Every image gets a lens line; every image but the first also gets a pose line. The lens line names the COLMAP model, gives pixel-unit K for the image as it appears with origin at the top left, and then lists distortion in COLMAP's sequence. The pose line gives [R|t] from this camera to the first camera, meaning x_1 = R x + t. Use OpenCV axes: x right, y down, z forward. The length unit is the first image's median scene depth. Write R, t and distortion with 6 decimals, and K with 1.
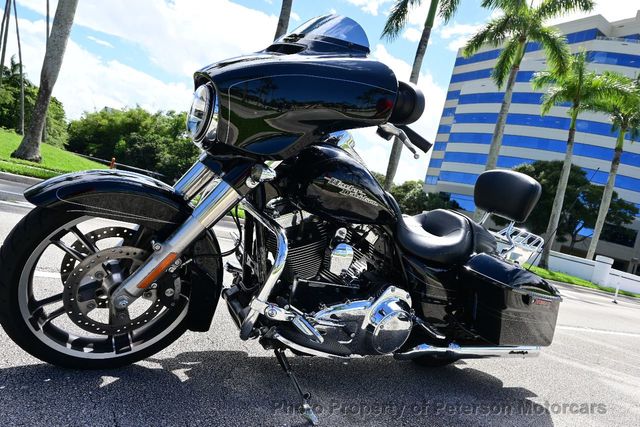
lens RADIAL K [[432.2, 0, 323.7], [0, 432.2, 216.9], [0, 0, 1]] dist [-0.009124, -0.005540]
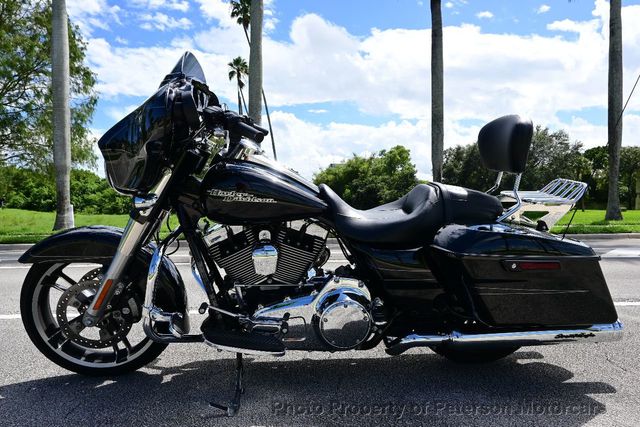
lens RADIAL K [[432.2, 0, 323.7], [0, 432.2, 216.9], [0, 0, 1]] dist [-0.009124, -0.005540]
pose [[0.845450, -0.232366, -0.480854, 0.750427], [0.205653, 0.972602, -0.108411, 0.151969], [0.492870, -0.007232, 0.870073, 0.172336]]
